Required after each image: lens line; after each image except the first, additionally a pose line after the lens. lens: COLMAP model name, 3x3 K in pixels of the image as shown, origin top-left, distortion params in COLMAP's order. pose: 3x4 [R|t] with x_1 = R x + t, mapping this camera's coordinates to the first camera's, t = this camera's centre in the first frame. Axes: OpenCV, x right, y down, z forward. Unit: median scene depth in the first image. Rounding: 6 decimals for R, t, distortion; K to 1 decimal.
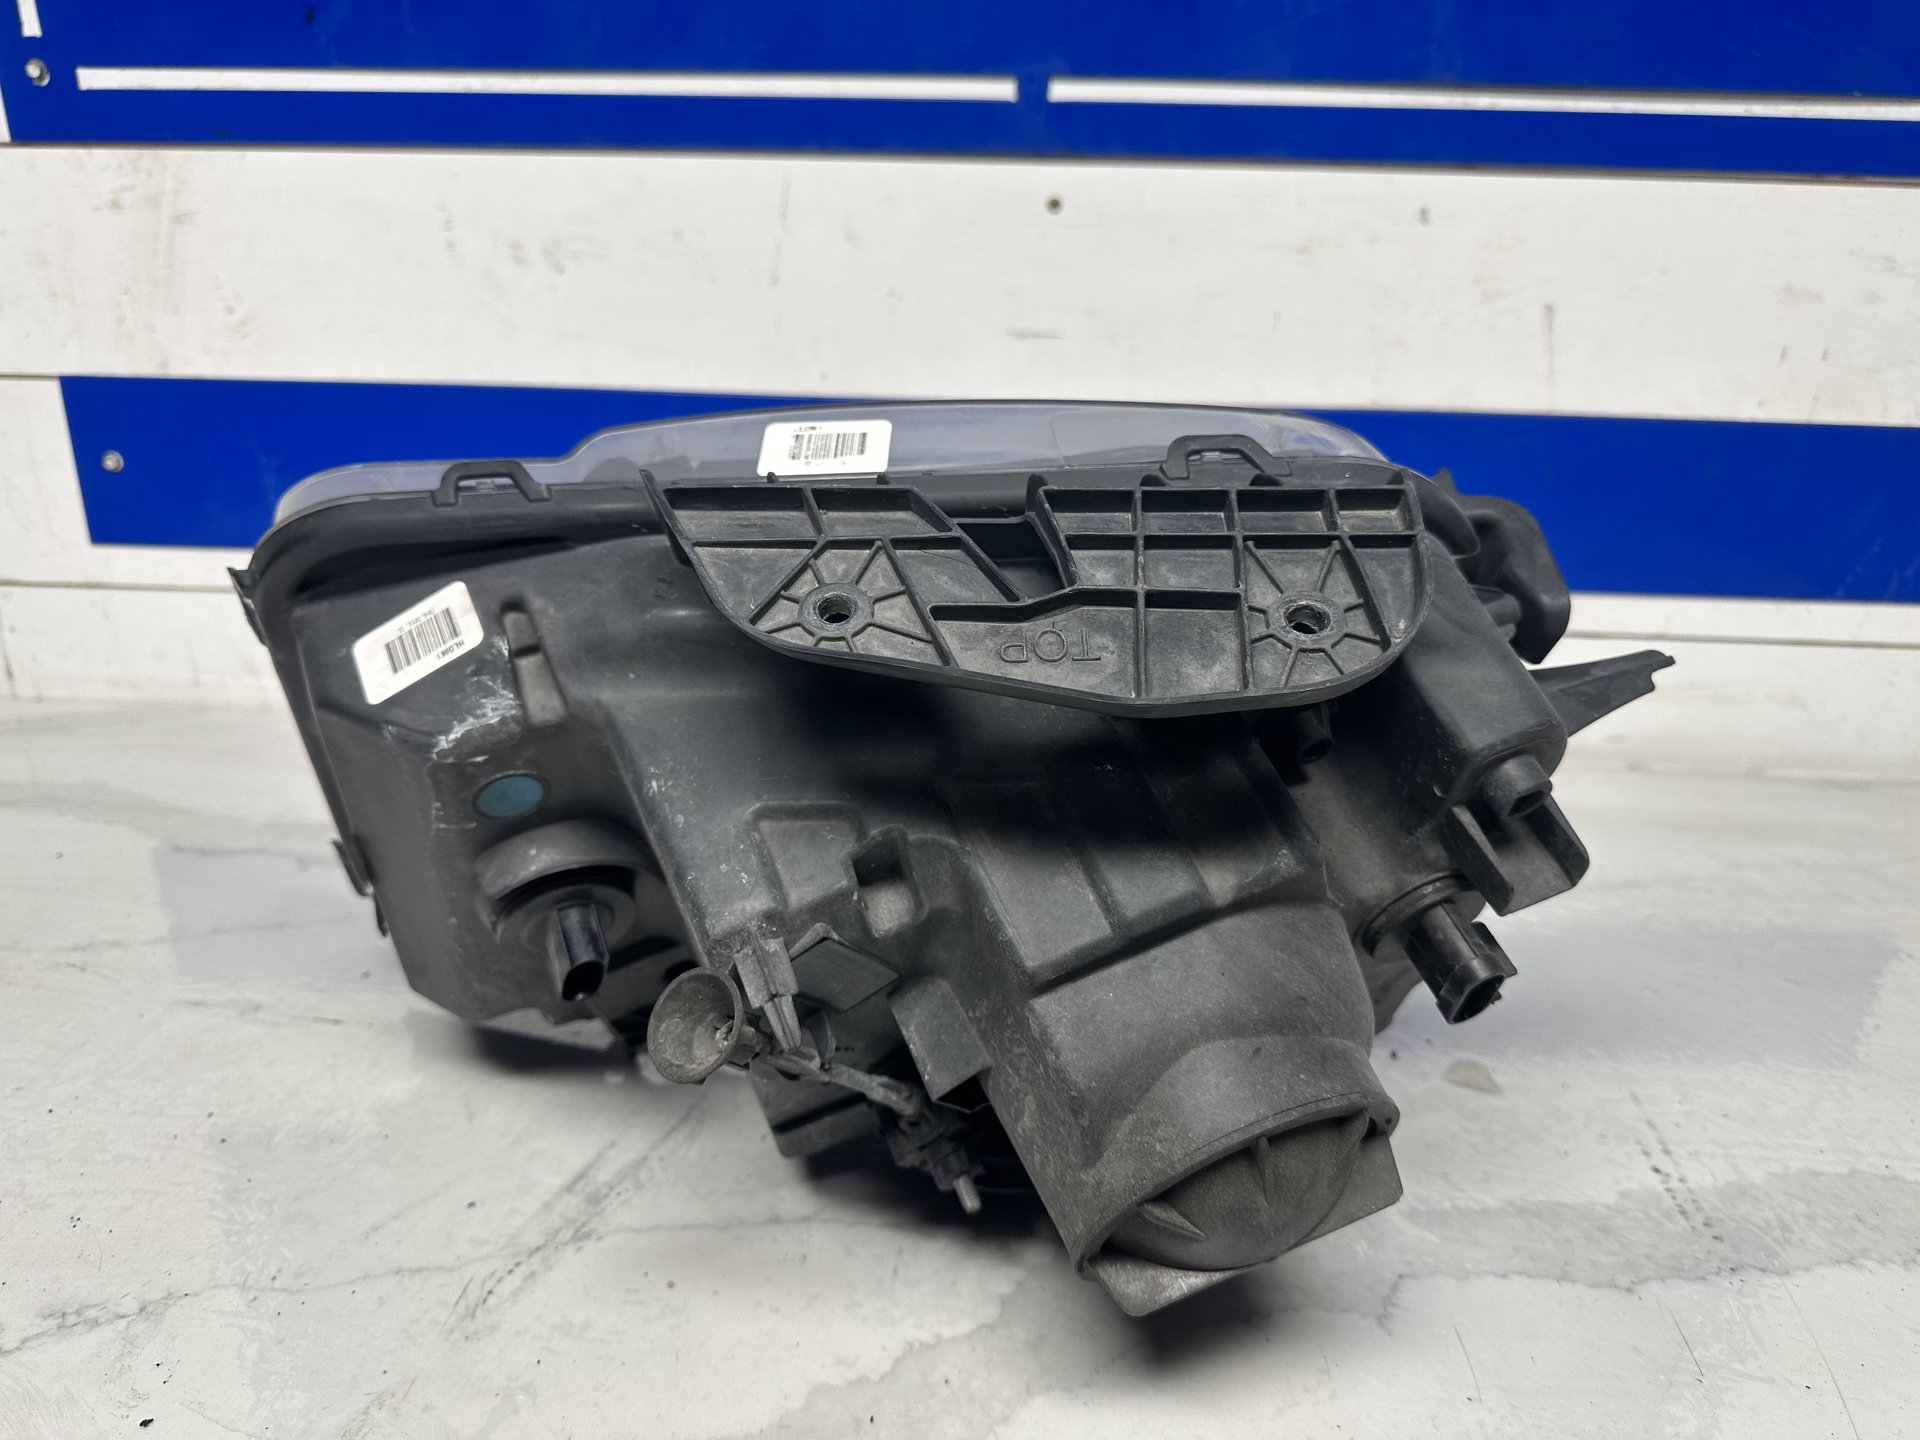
lens RADIAL K [[1382.0, 0, 943.5], [0, 1382.0, 746.6], [0, 0, 1]] dist [-0.027061, 0.002717]
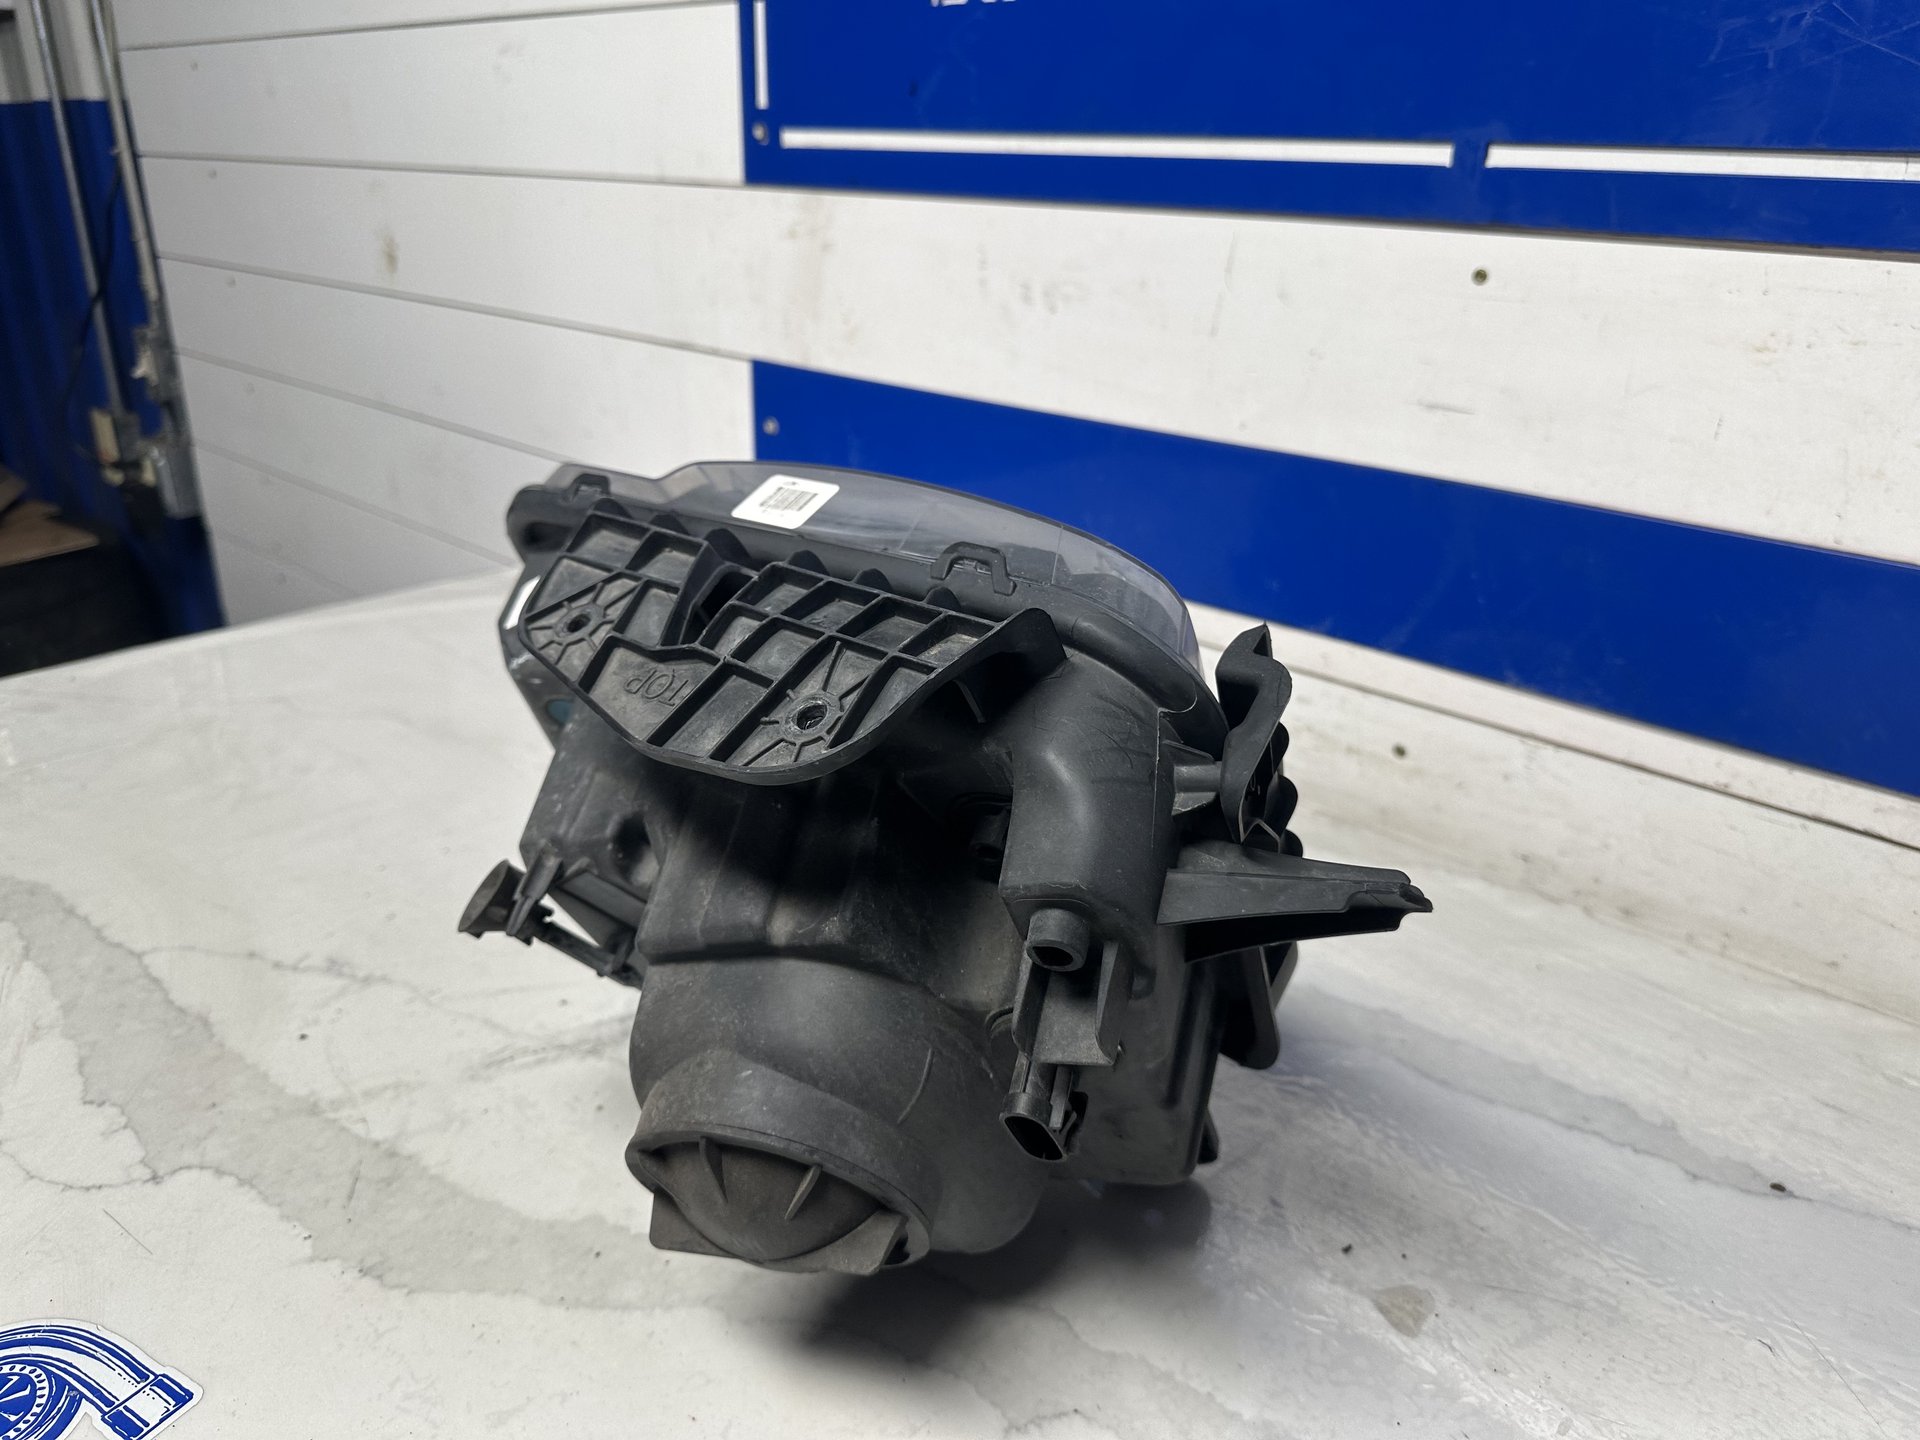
lens RADIAL K [[1372.2, 0, 960.0], [0, 1372.2, 720.0], [0, 0, 1]] dist [-0.022876, 0.000439]
pose [[0.764684, 0.241162, -0.597579, 0.426716], [-0.245251, 0.966460, 0.076197, -0.084513], [0.595912, 0.088291, 0.798182, 0.074756]]
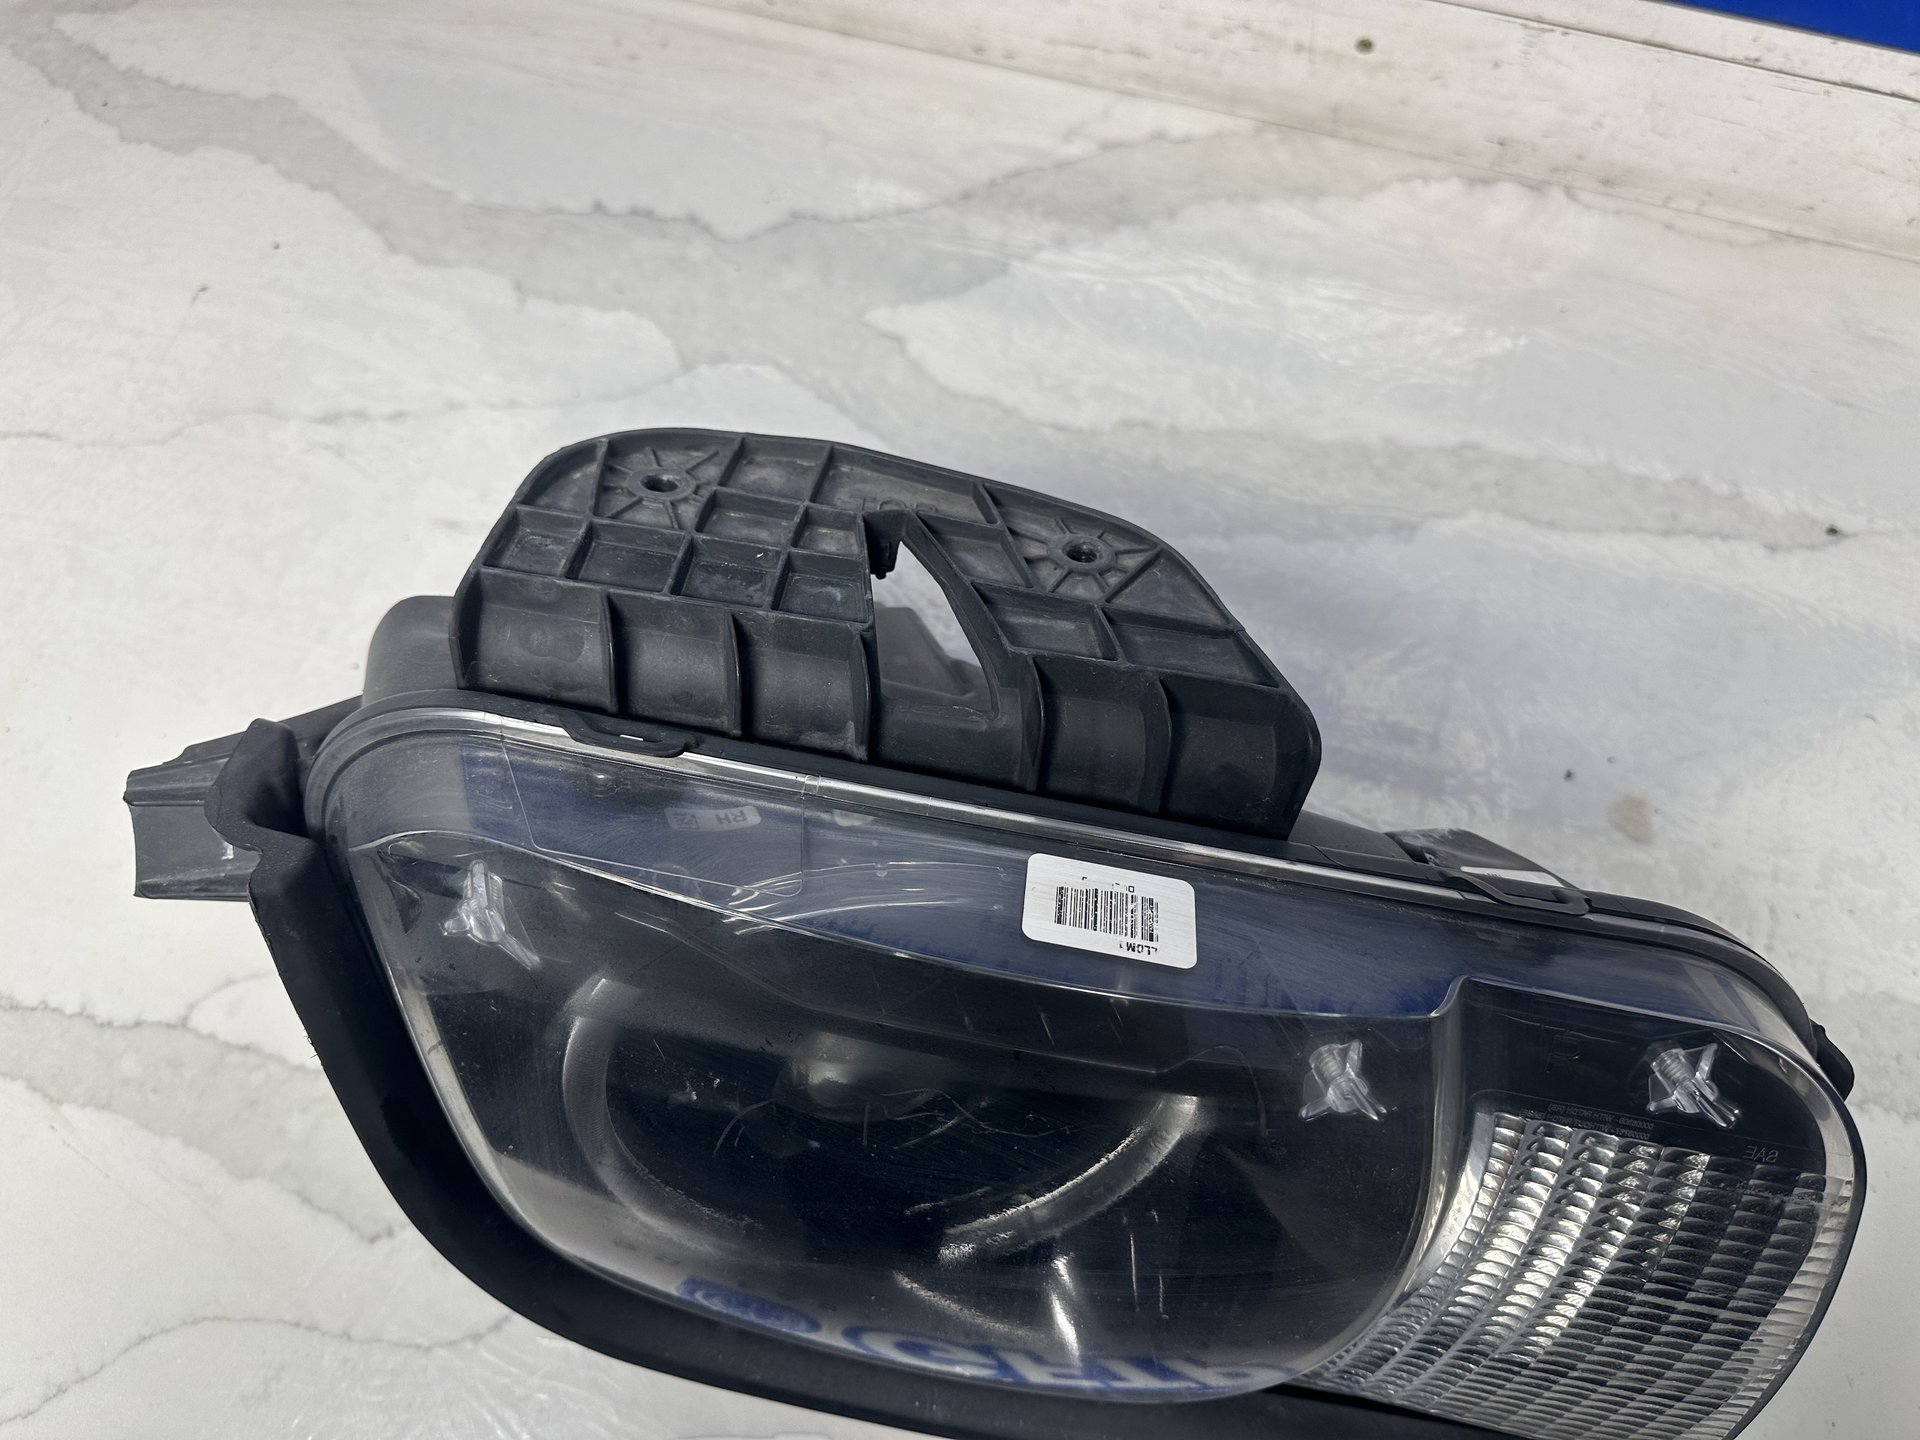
lens RADIAL K [[1382.2, 0, 968.8], [0, 1382.2, 719.0], [0, 0, 1]] dist [-0.022814, 0.000754]
pose [[0.980688, 0.180657, -0.074933, -0.032640], [-0.070724, 0.684770, 0.725320, -0.379955], [0.182345, -0.706012, 0.684322, 0.172462]]
